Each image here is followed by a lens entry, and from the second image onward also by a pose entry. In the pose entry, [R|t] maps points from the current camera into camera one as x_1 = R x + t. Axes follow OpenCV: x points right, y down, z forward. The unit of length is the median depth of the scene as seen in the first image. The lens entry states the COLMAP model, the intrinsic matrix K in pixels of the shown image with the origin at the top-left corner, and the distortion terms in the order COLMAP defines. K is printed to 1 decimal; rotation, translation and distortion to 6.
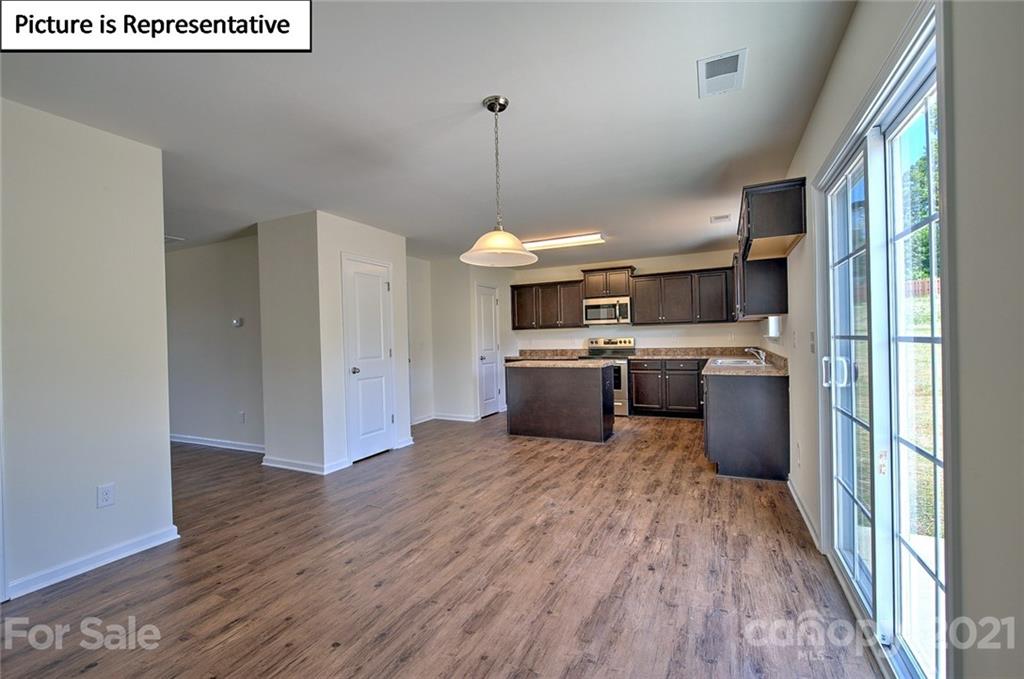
lens RADIAL K [[435.2, 0, 512.8], [0, 435.2, 342.9], [0, 0, 1]] dist [0.006110, -0.002830]
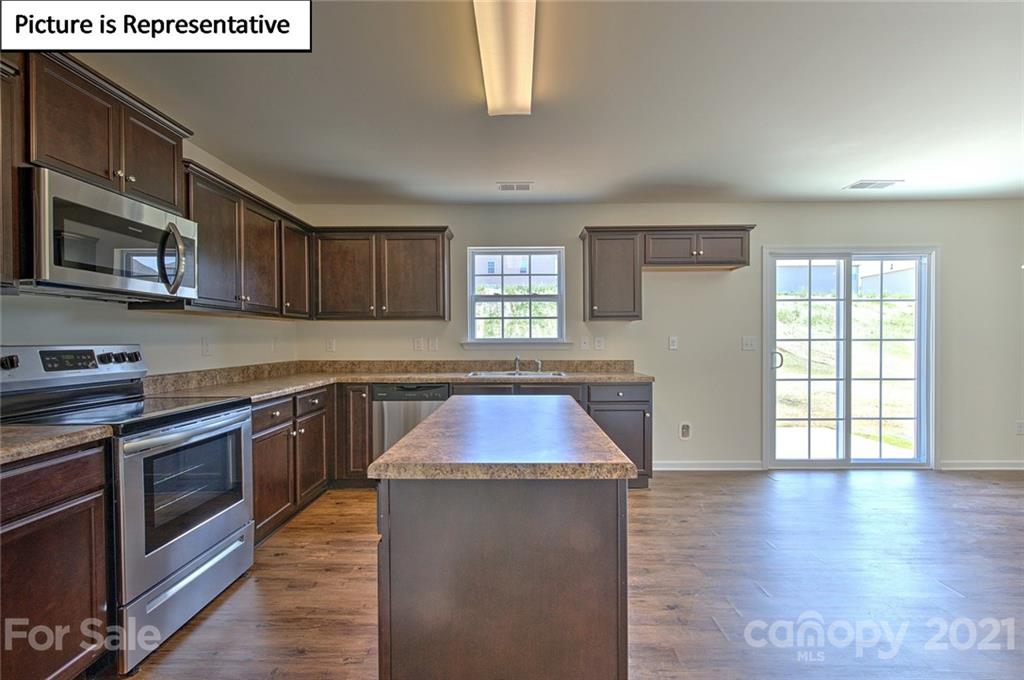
lens RADIAL K [[435.2, 0, 513.0], [0, 435.2, 341.5], [0, 0, 1]] dist [0.006110, -0.002830]
pose [[-0.424815, 0.017710, 0.905107, -0.242989], [0.022833, 0.999700, -0.008844, -0.008920], [-0.904992, 0.016909, -0.425092, 1.587248]]
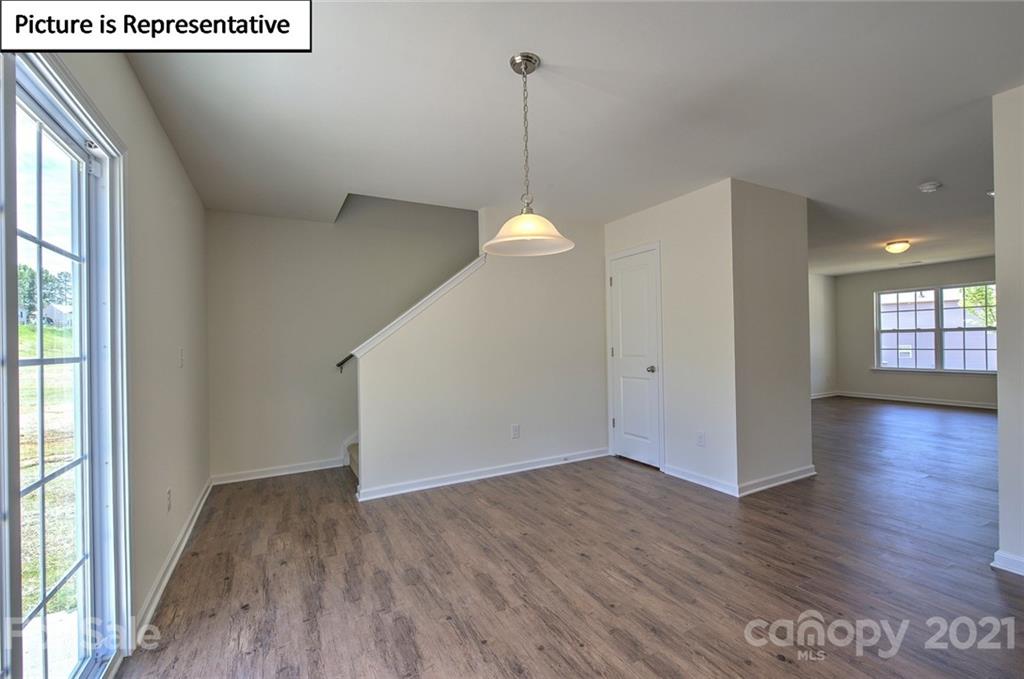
lens RADIAL K [[435.2, 0, 511.8], [0, 435.2, 341.5], [0, 0, 1]] dist [0.006110, -0.002830]
pose [[-0.583725, 0.032976, -0.811282, 0.392468], [0.025182, 0.999430, 0.022505, -0.016969], [0.811561, -0.007293, -0.584222, 0.847103]]
